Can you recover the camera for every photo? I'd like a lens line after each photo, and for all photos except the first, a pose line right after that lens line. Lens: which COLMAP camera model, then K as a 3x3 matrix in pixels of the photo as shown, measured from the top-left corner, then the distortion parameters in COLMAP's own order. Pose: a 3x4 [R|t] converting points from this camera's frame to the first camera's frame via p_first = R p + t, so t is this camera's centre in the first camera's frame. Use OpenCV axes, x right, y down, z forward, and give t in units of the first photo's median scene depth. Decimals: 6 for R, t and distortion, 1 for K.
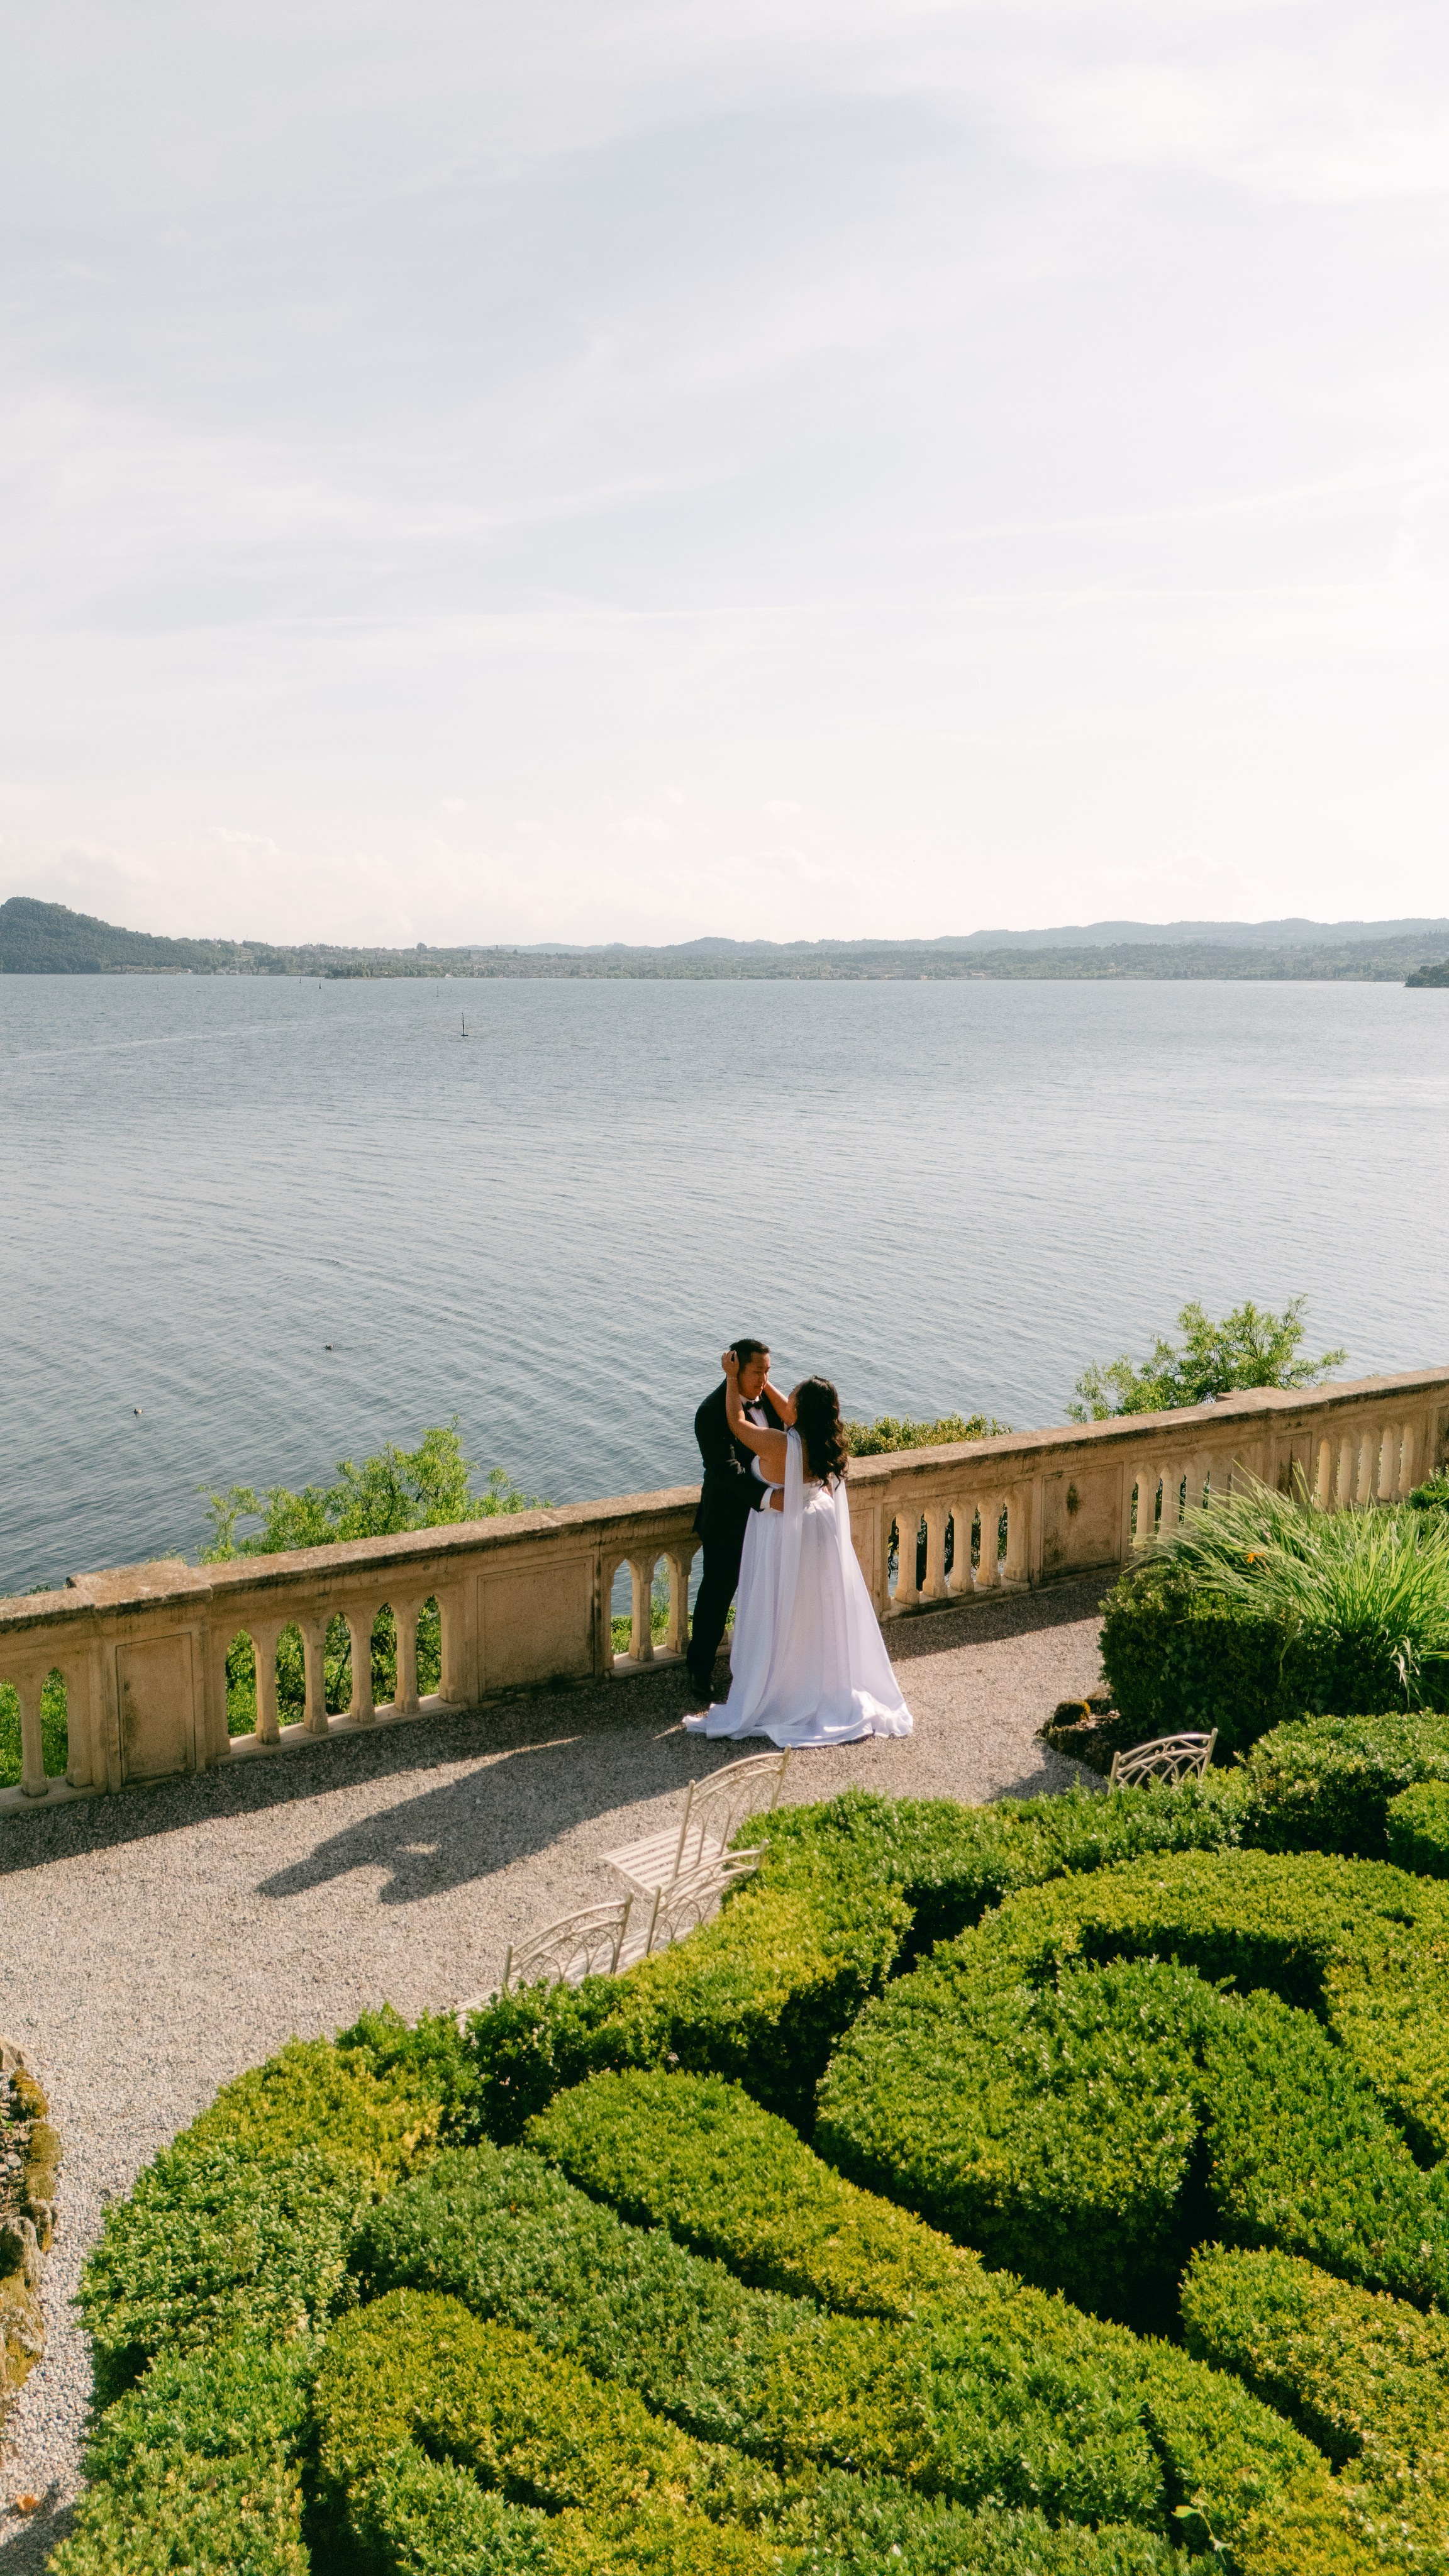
lens RADIAL K [[1782.6, 0, 724.5], [0, 1782.6, 1288.0], [0, 0, 1]] dist [0.003514, -0.000833]
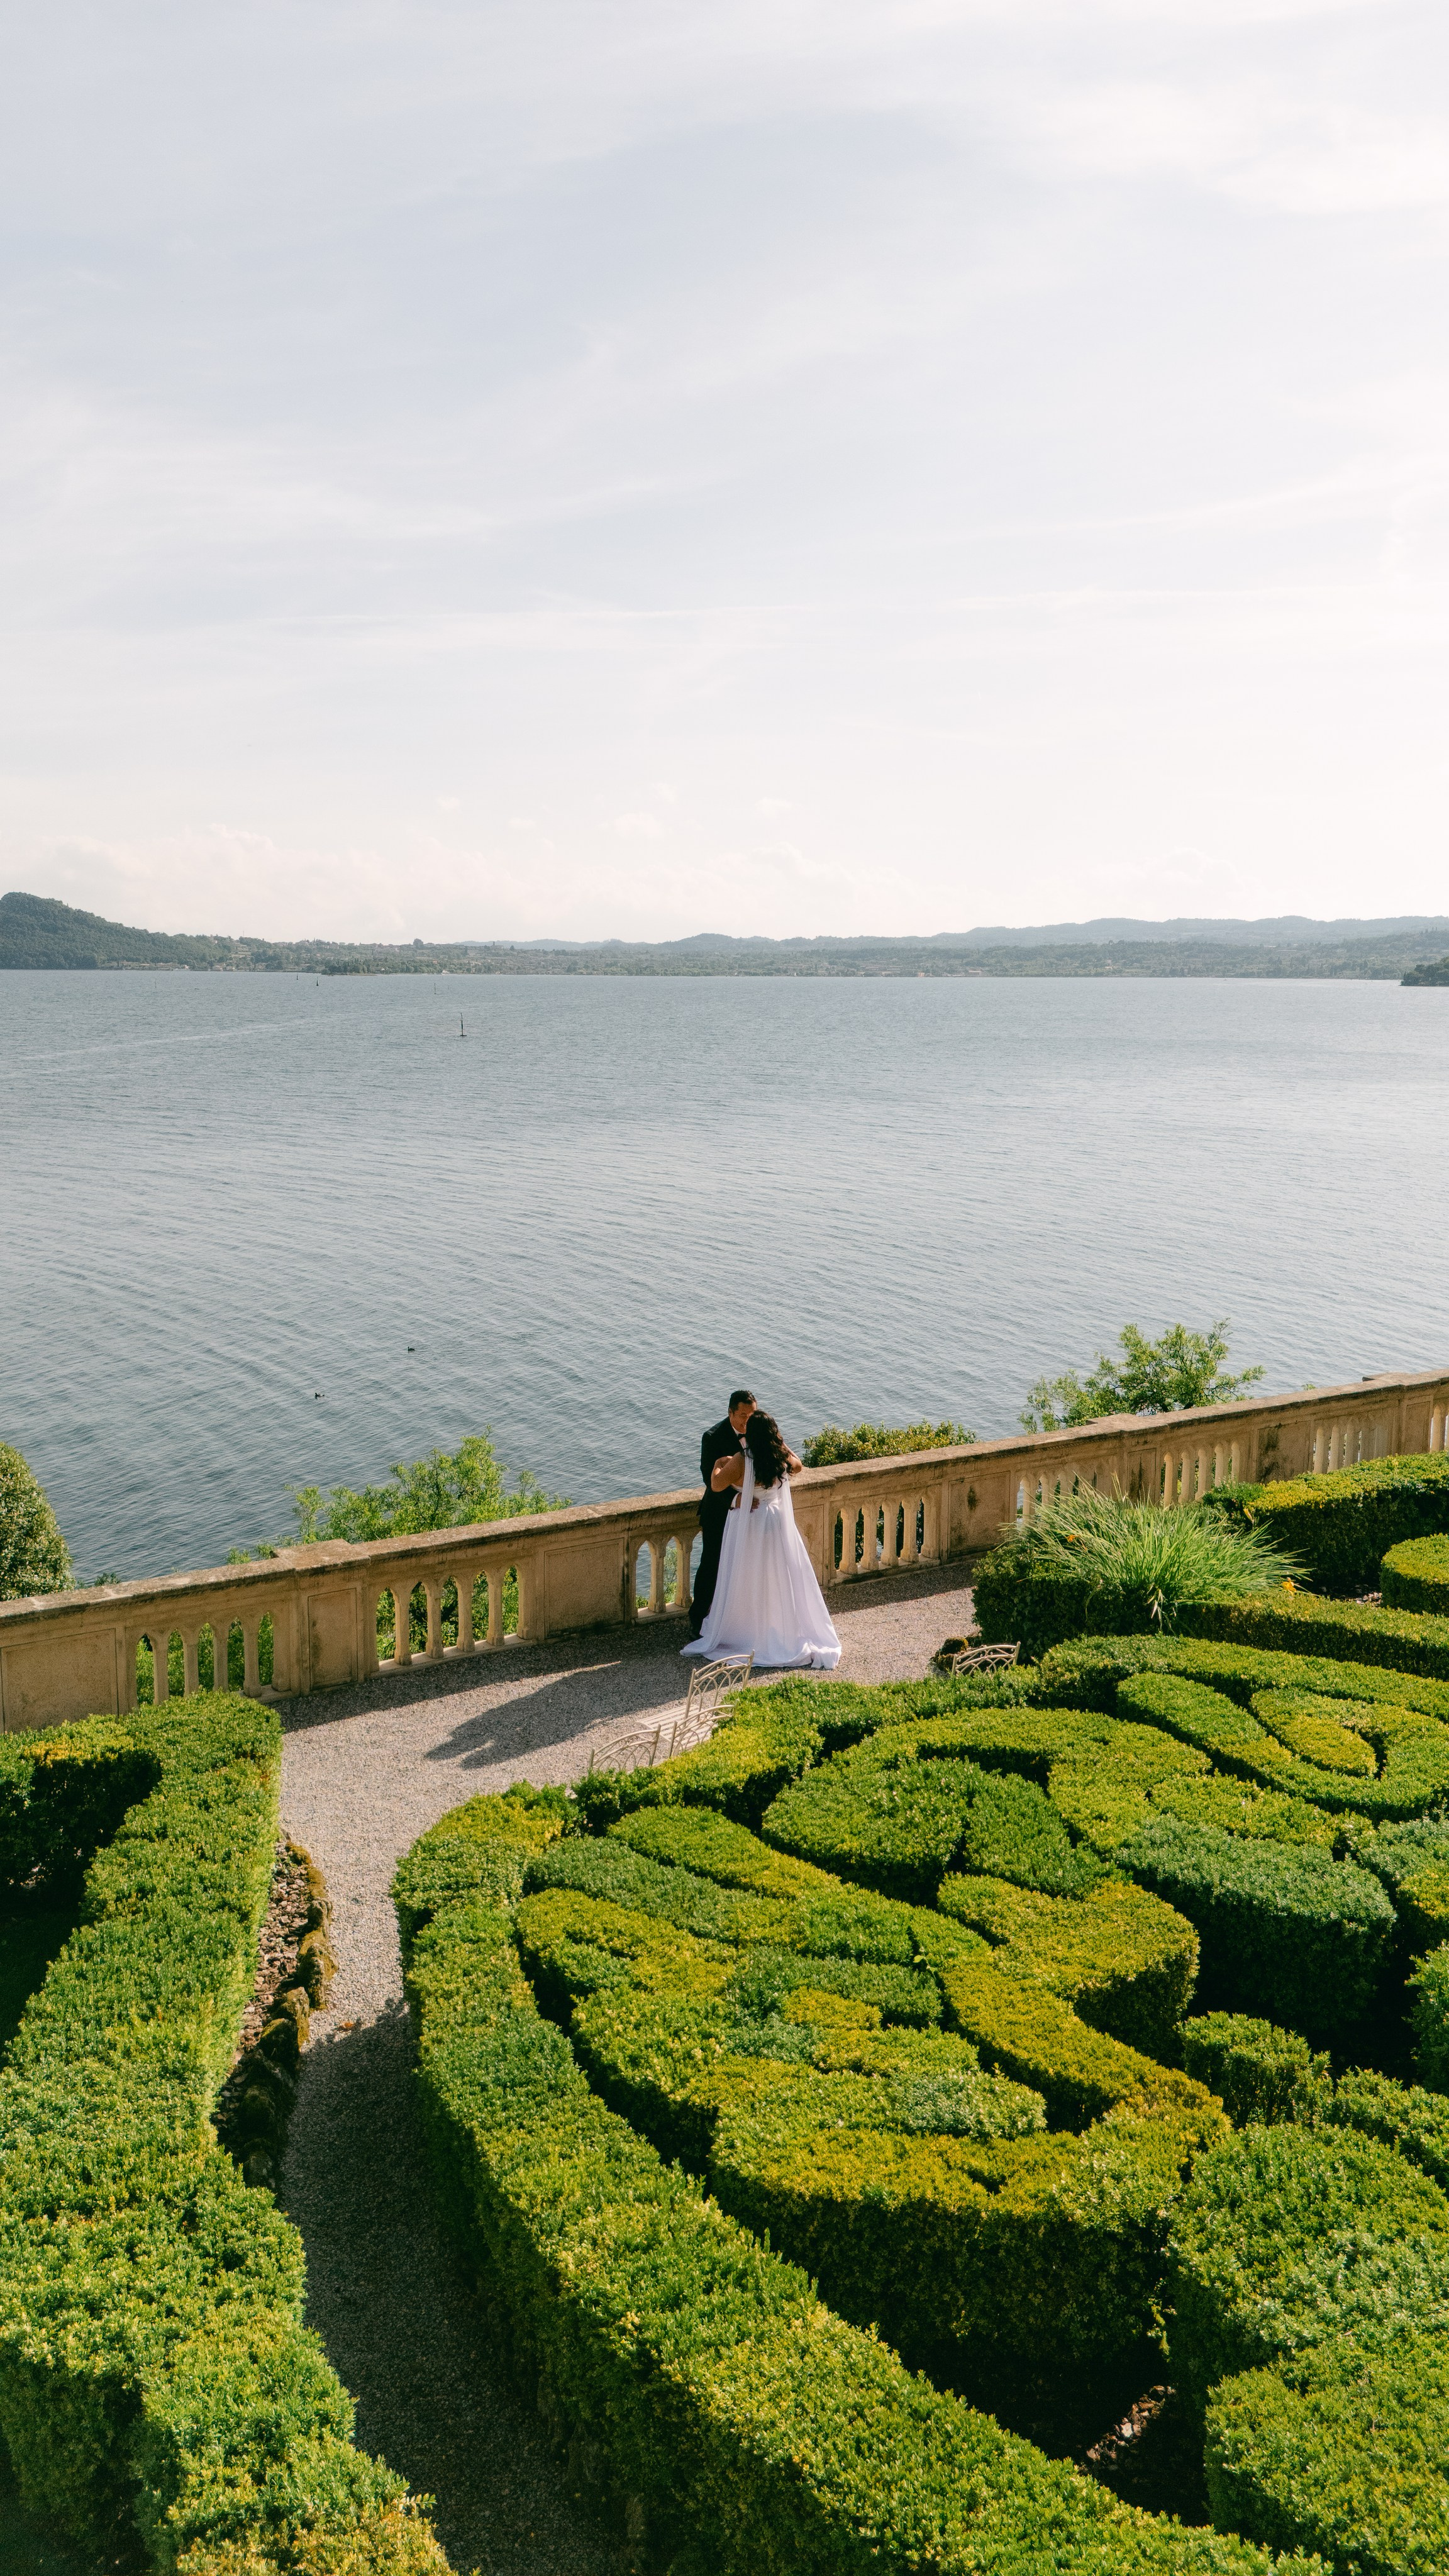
lens RADIAL K [[1782.6, 0, 724.5], [0, 1782.6, 1288.0], [0, 0, 1]] dist [0.003514, -0.000833]
pose [[0.999998, 0.001125, 0.001813, 0.004956], [-0.001128, 0.999998, 0.001853, -0.062356], [-0.001811, -0.001855, 0.999997, -0.506296]]
